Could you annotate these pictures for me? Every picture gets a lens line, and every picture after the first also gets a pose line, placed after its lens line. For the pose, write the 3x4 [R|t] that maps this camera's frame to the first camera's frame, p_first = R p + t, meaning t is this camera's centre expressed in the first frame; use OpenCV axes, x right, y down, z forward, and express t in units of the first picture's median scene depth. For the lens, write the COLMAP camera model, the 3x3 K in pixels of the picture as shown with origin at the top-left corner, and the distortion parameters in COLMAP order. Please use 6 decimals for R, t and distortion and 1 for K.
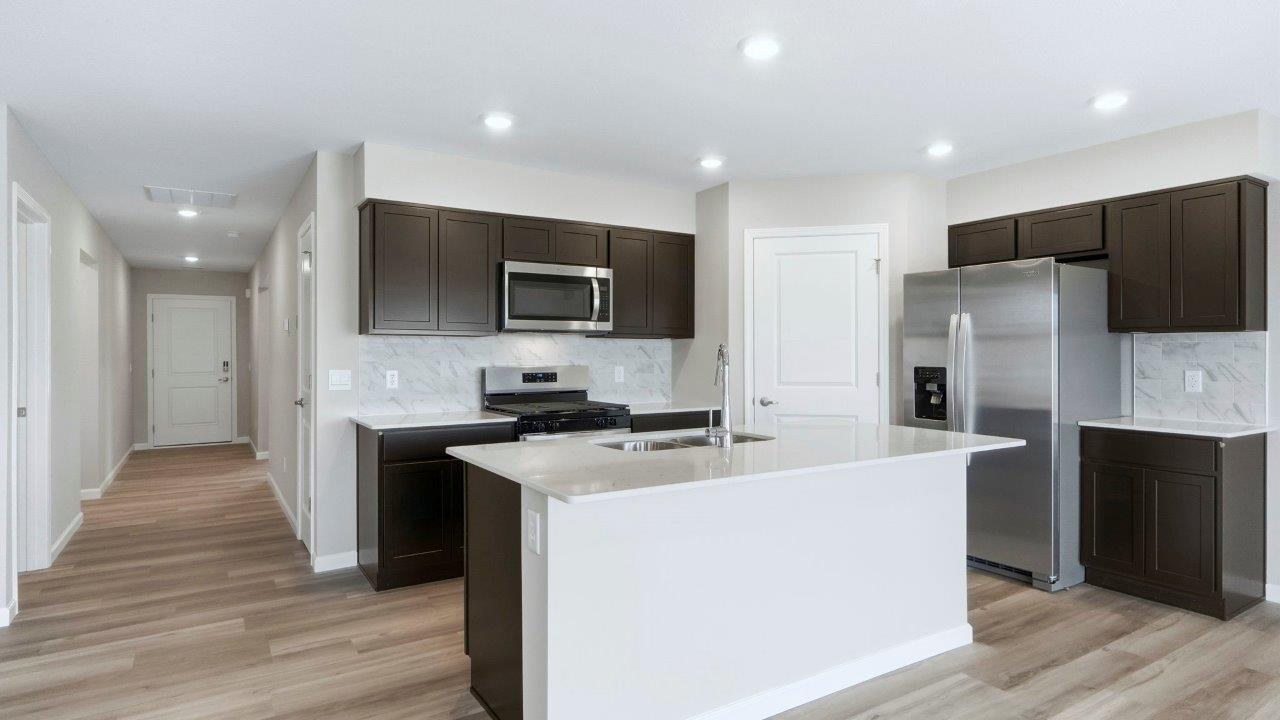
lens RADIAL K [[685.7, 0, 642.1], [0, 685.7, 353.6], [0, 0, 1]] dist [0.002689, 0.003598]
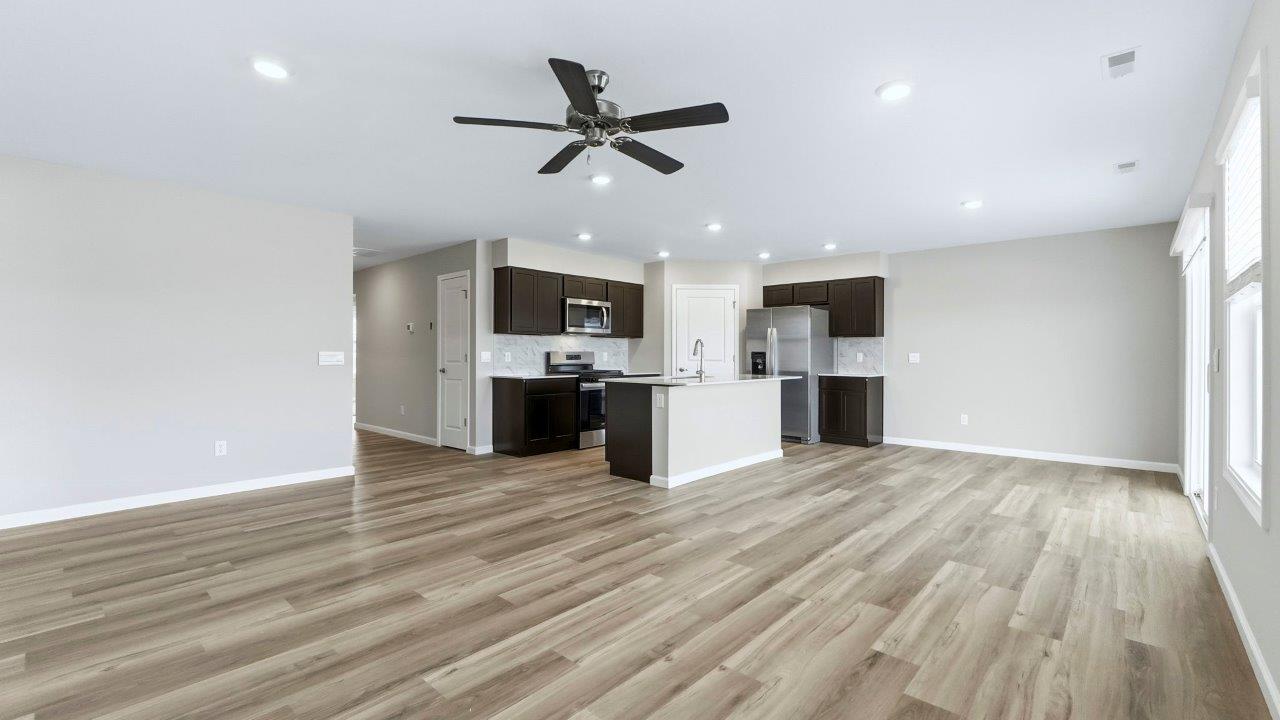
lens RADIAL K [[543.7, 0, 638.6], [0, 543.7, 350.9], [0, 0, 1]] dist [0.001945, 0.000083]
pose [[0.965004, 0.005148, 0.262185, -0.410498], [-0.003406, 0.999969, -0.007101, 0.030210], [-0.262214, 0.005960, 0.964991, -0.585995]]
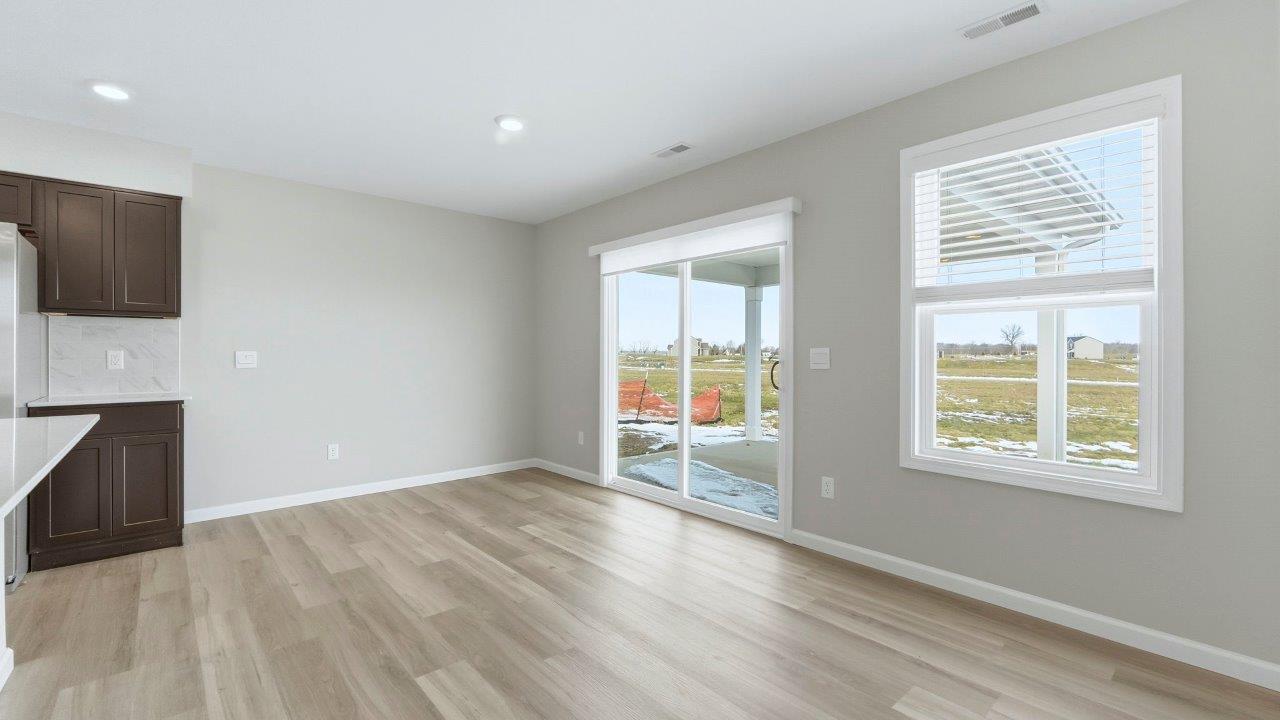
lens RADIAL K [[543.7, 0, 638.8], [0, 543.7, 359.5], [0, 0, 1]] dist [0.001945, 0.000083]
pose [[-0.158800, -0.005894, 0.987293, -0.209905], [-0.001295, 0.999983, 0.005762, 0.030128], [-0.987310, -0.000363, -0.158804, 0.255217]]
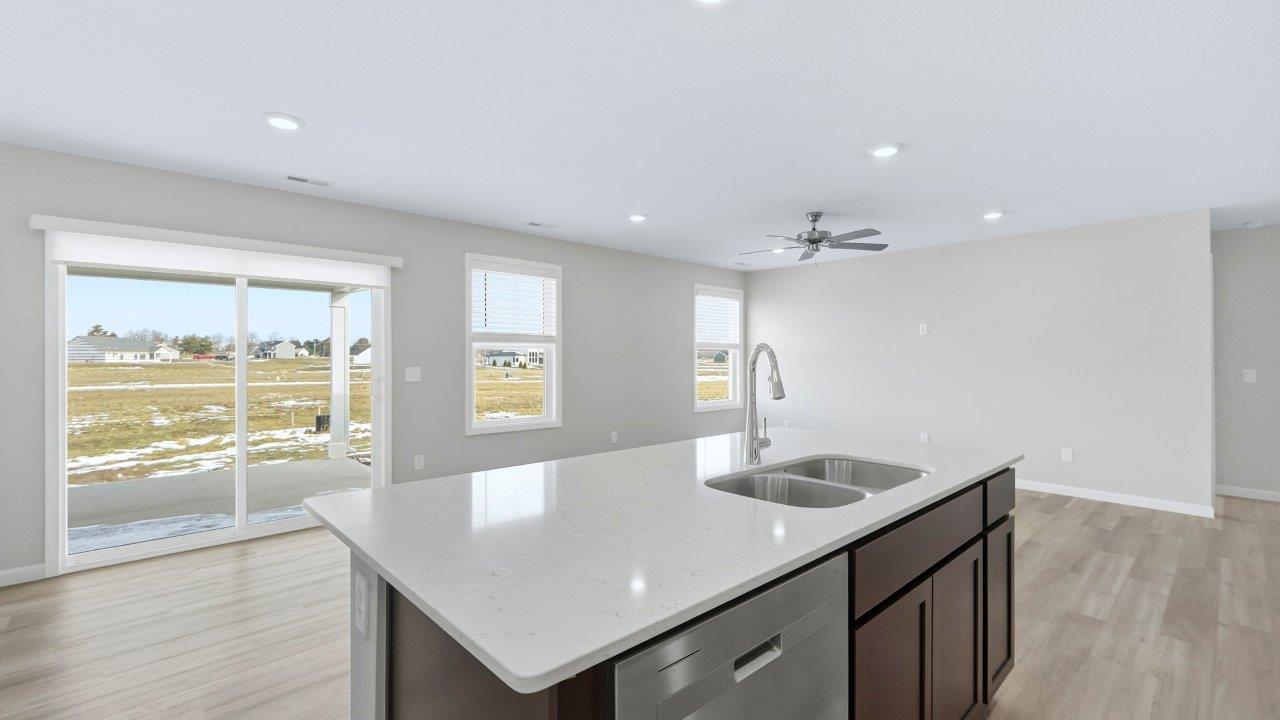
lens RADIAL K [[543.7, 0, 648.4], [0, 543.7, 359.2], [0, 0, 1]] dist [0.001945, 0.000083]
pose [[-0.984095, 0.004601, -0.177581, 0.215614], [0.003773, 0.999980, 0.004995, -0.000411], [0.177600, 0.004246, -0.984094, 1.022765]]
